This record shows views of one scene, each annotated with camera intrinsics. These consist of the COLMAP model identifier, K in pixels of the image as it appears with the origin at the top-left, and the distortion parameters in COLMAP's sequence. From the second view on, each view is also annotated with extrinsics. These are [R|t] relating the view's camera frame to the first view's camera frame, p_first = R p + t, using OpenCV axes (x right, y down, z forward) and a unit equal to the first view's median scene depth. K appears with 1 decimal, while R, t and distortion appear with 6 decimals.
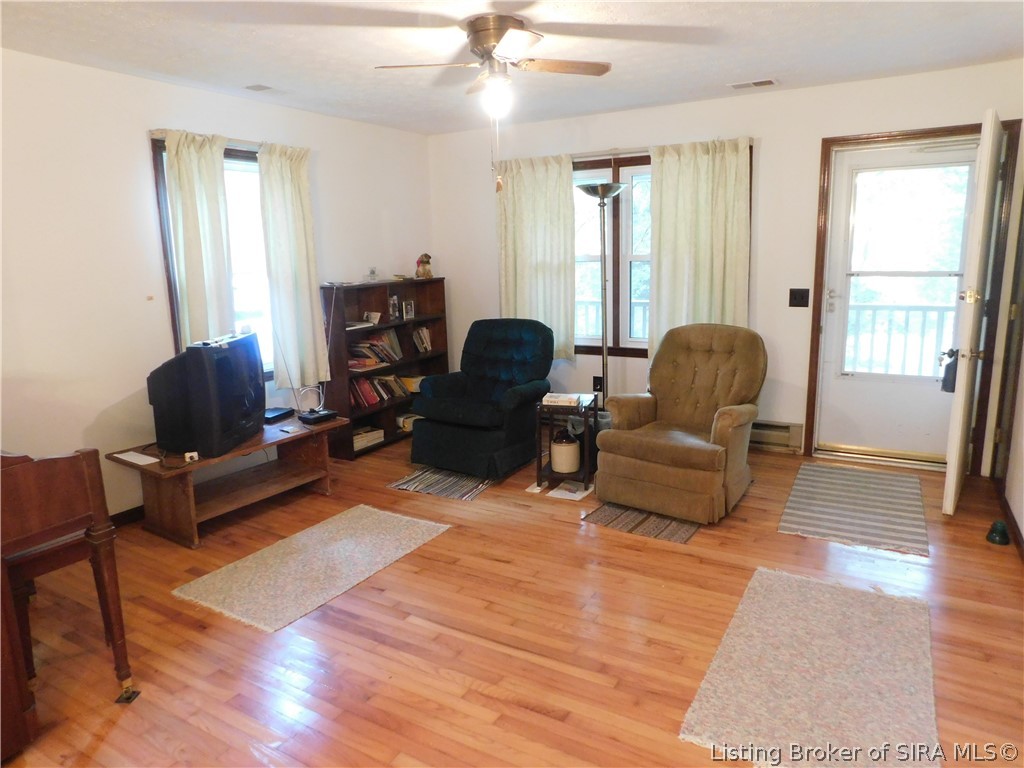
lens RADIAL K [[683.6, 0, 512.0], [0, 683.6, 384.0], [0, 0, 1]] dist [-0.076777, 0.055462]
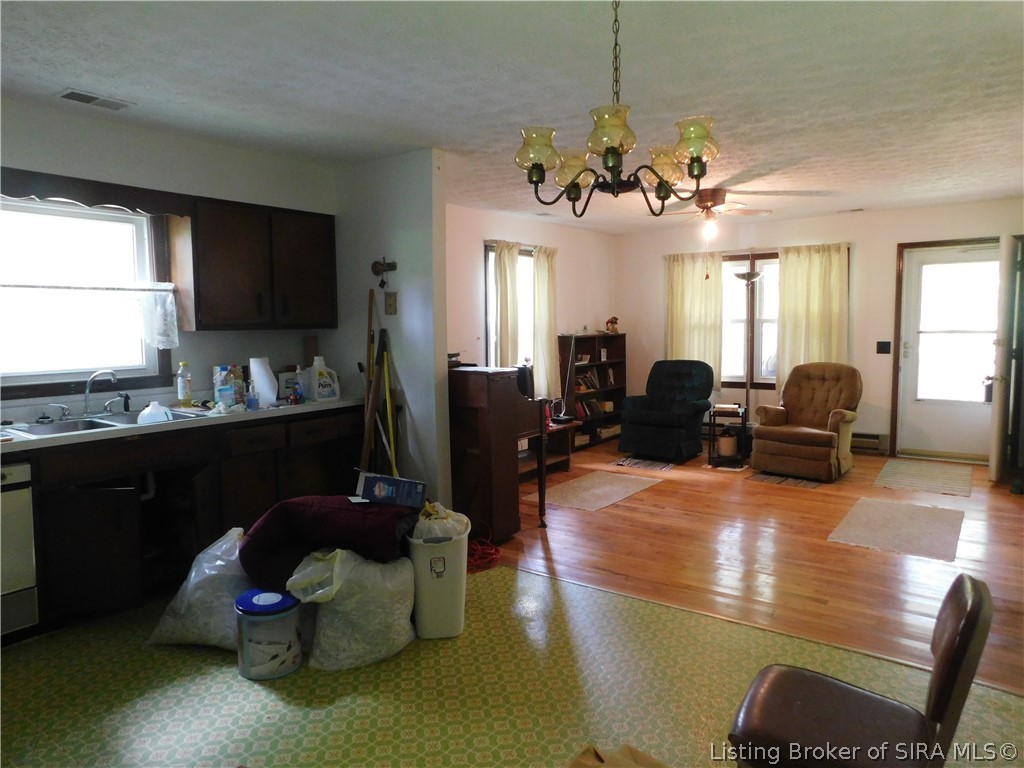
lens RADIAL K [[683.6, 0, 512.0], [0, 683.6, 384.0], [0, 0, 1]] dist [-0.076777, 0.055462]
pose [[0.993750, 0.019191, -0.109963, -0.221456], [-0.030430, 0.994374, -0.101462, 0.126953], [0.107397, 0.104174, 0.988743, -0.536399]]
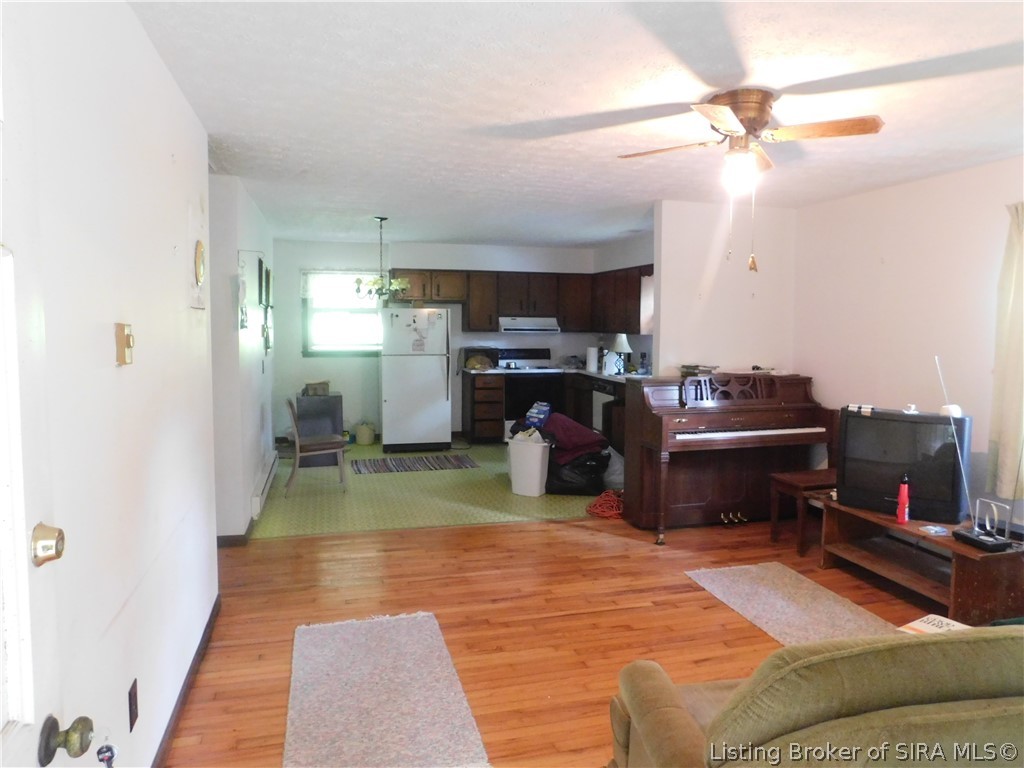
lens RADIAL K [[683.6, 0, 512.0], [0, 683.6, 384.0], [0, 0, 1]] dist [-0.076777, 0.055462]
pose [[-0.708512, 0.080294, -0.701116, 0.568254], [-0.125059, 0.963496, 0.236720, -0.212918], [0.694529, 0.255400, -0.672607, 0.962288]]
